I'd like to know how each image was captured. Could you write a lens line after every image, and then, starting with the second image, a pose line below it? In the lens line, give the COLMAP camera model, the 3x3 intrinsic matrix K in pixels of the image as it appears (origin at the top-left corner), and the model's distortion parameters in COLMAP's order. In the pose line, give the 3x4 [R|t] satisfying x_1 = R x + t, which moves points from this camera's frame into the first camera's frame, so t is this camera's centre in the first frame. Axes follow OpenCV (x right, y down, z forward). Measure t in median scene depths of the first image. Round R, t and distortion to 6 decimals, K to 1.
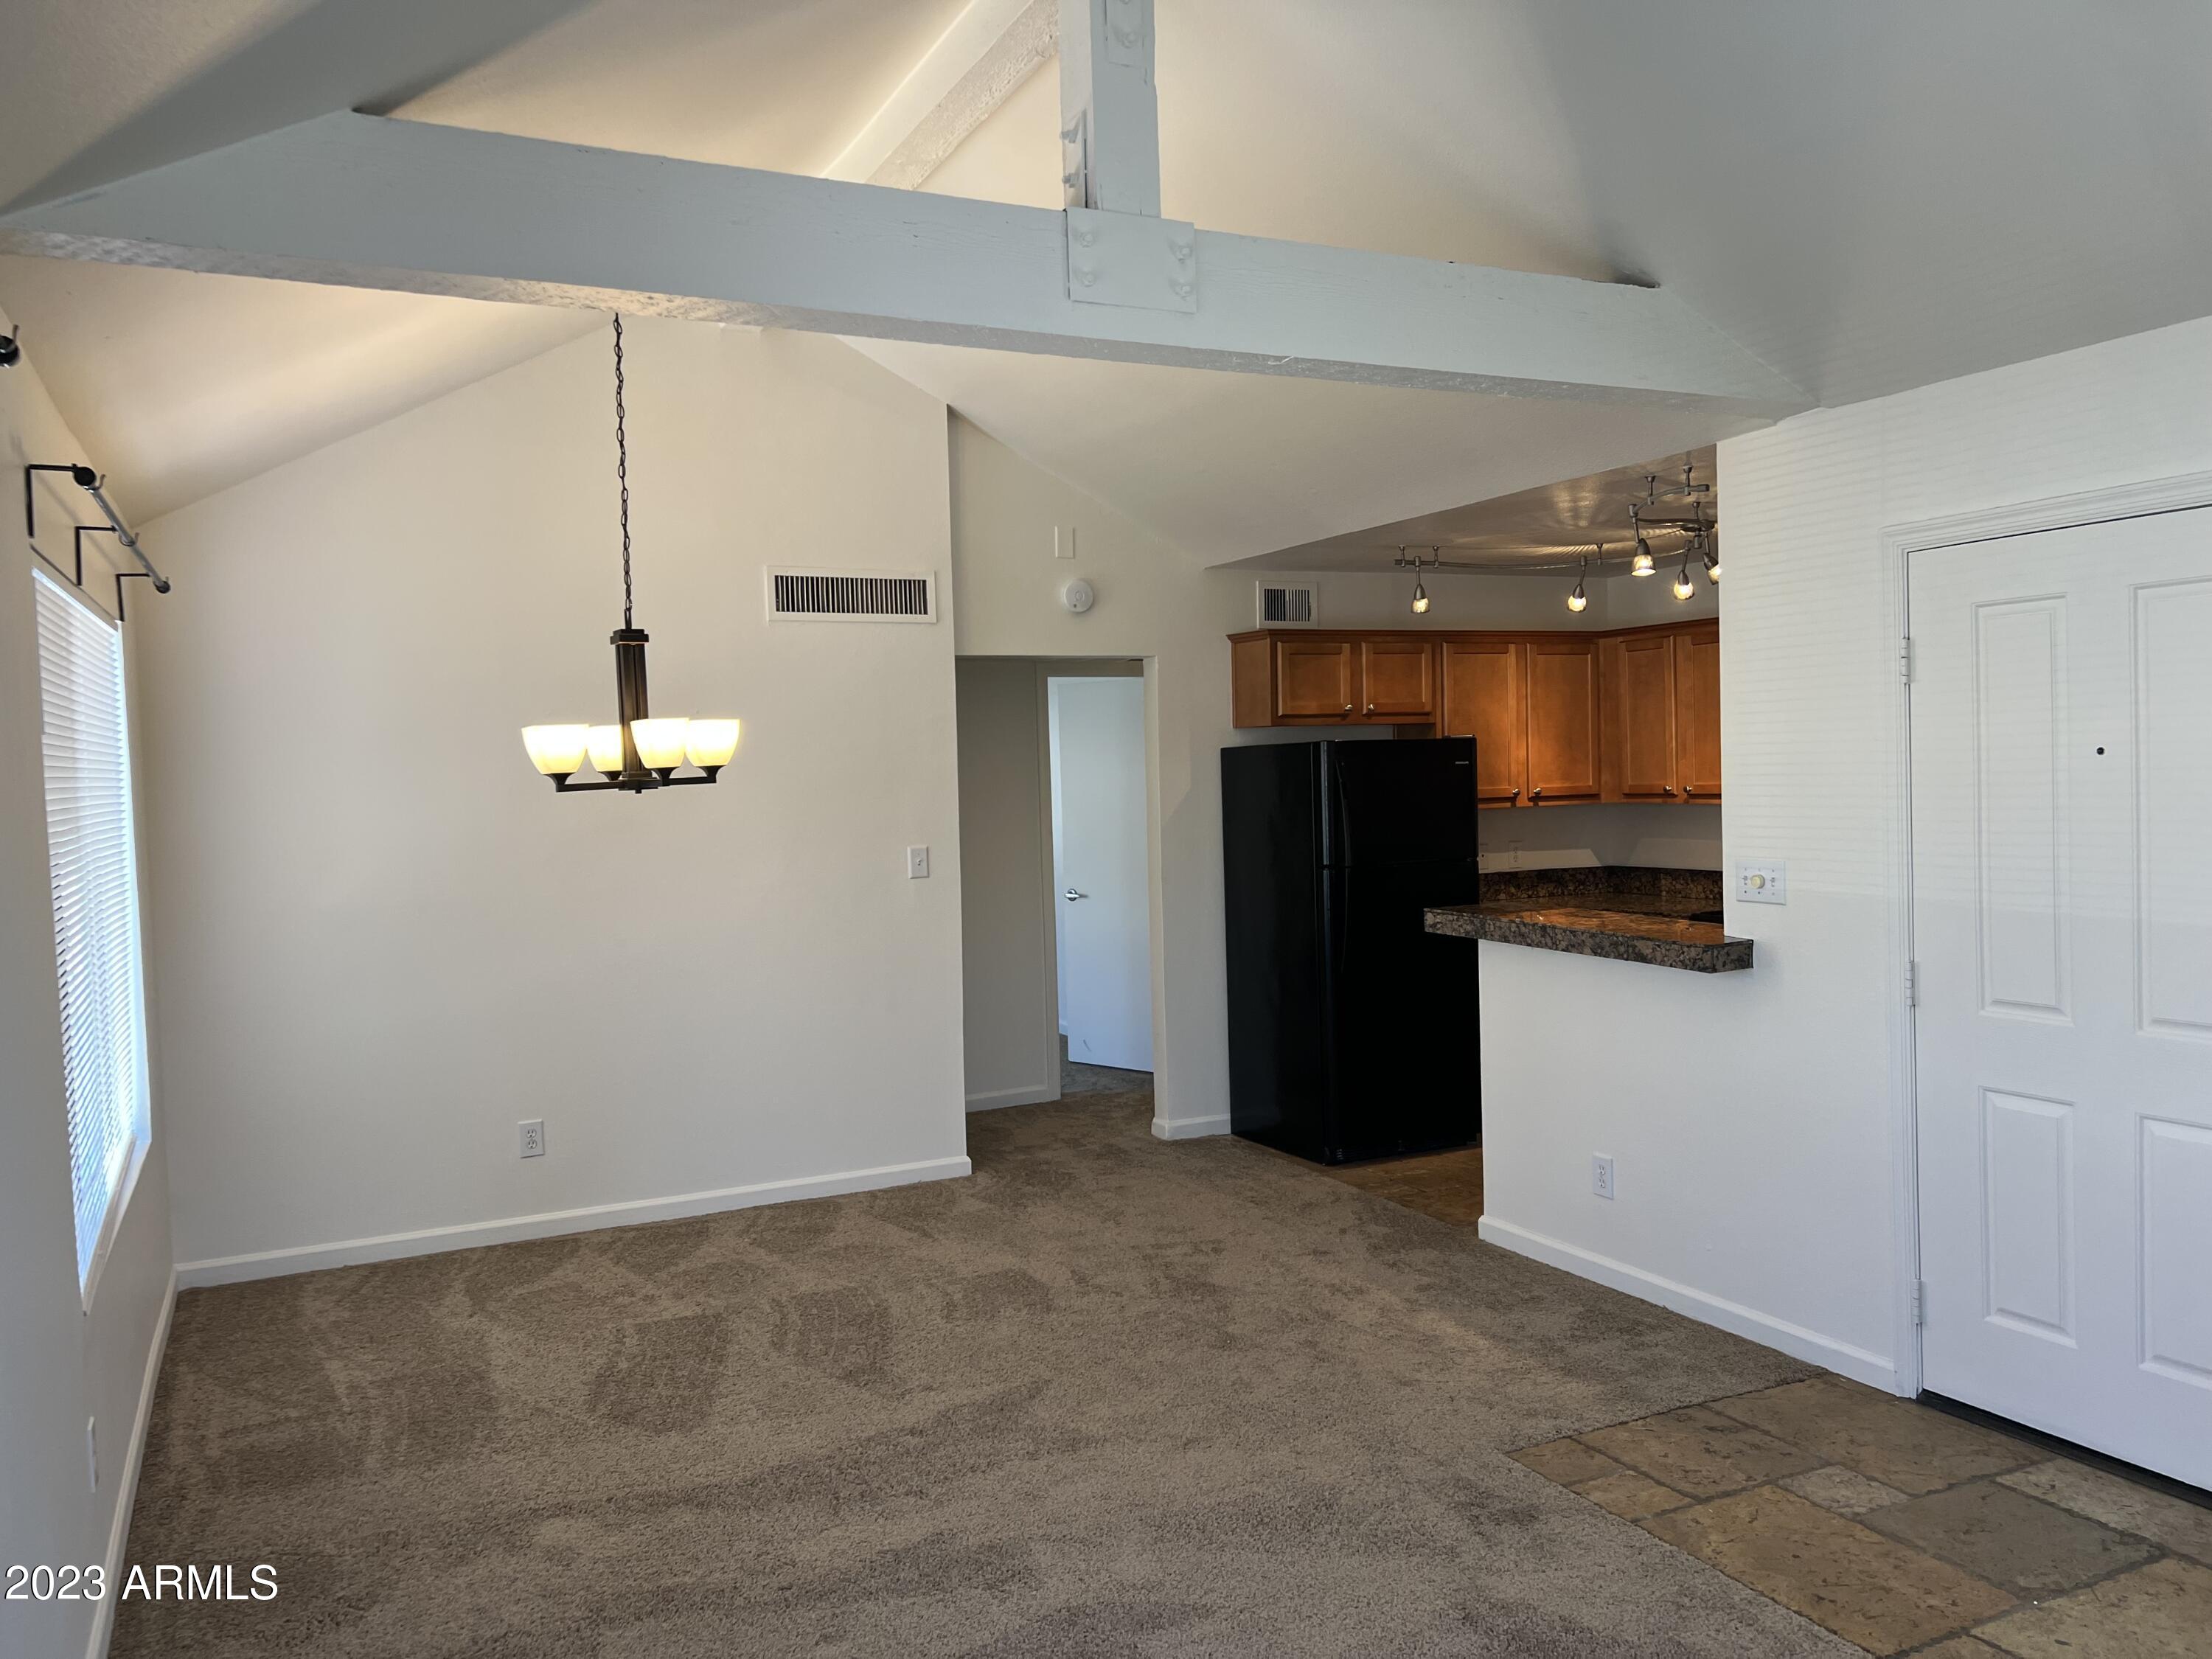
lens RADIAL K [[1670.2, 0, 1103.7], [0, 1670.2, 838.1], [0, 0, 1]] dist [0.102982, -0.116387]
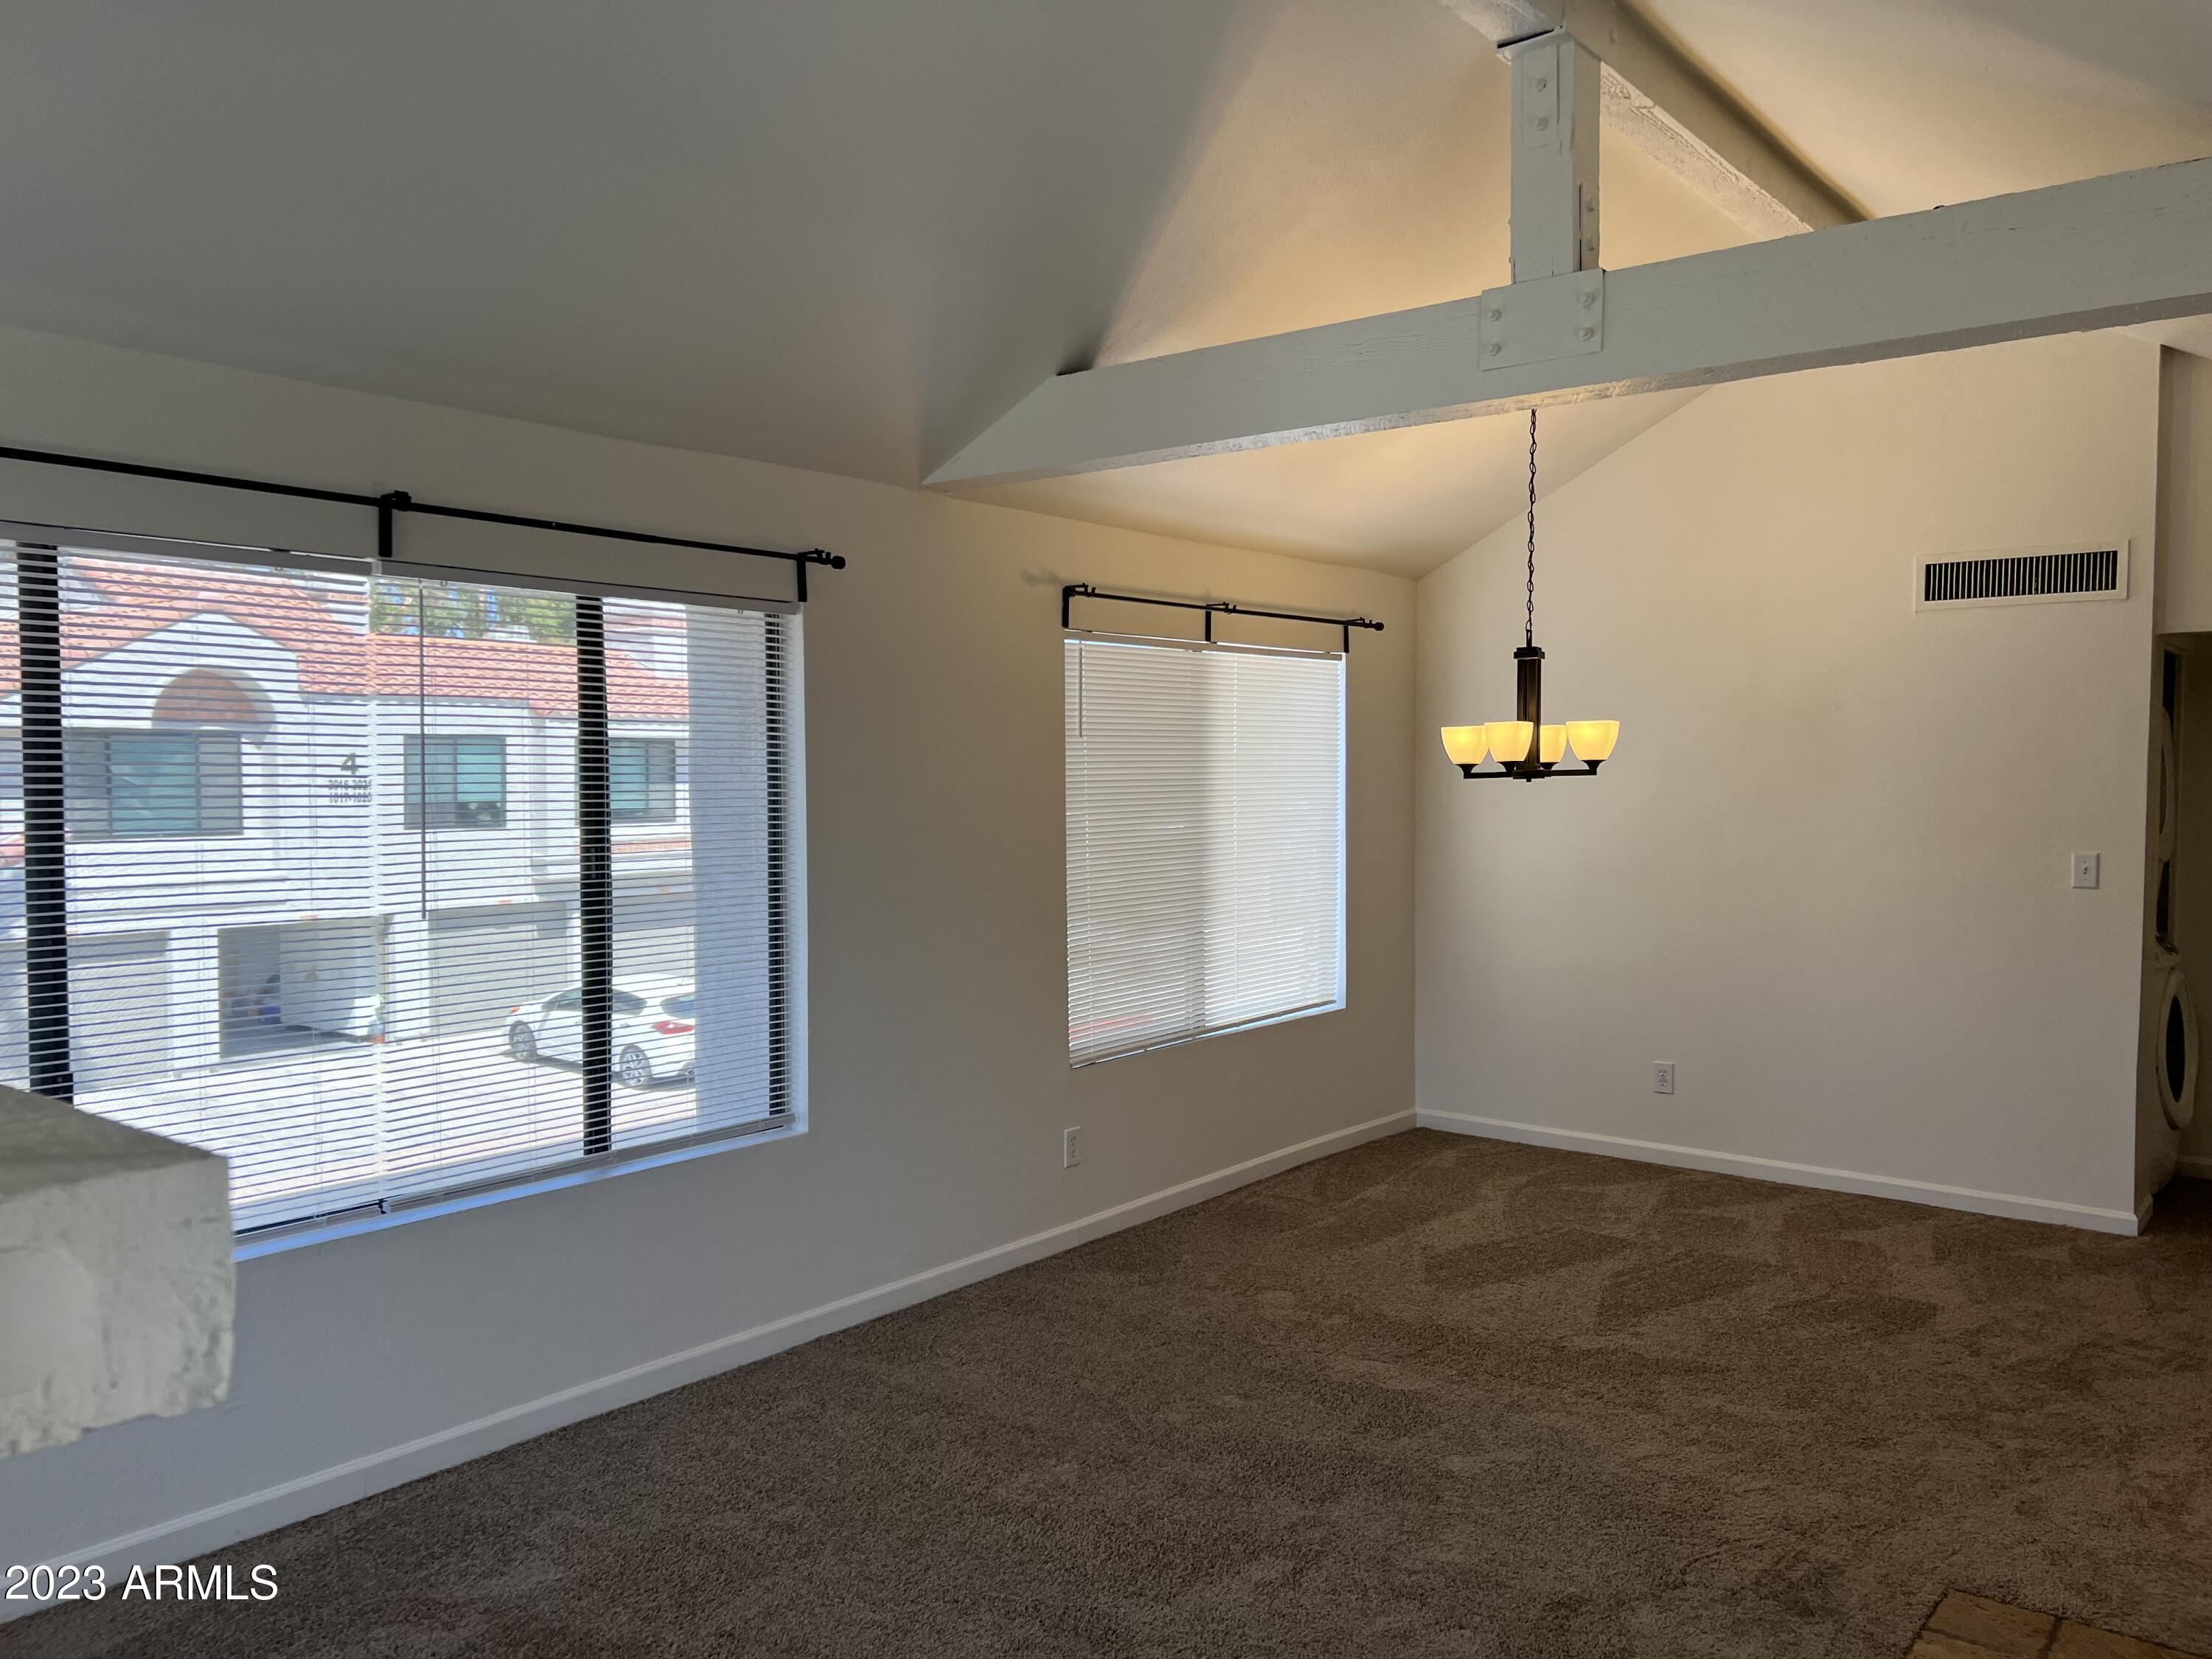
lens RADIAL K [[1672.9, 0, 1106.0], [0, 1672.9, 829.5], [0, 0, 1]] dist [0.070642, -0.067024]
pose [[0.435860, 0.060850, -0.897955, 0.652522], [-0.049151, 0.997832, 0.043760, -0.029006], [0.898671, 0.025062, 0.437906, 0.187432]]
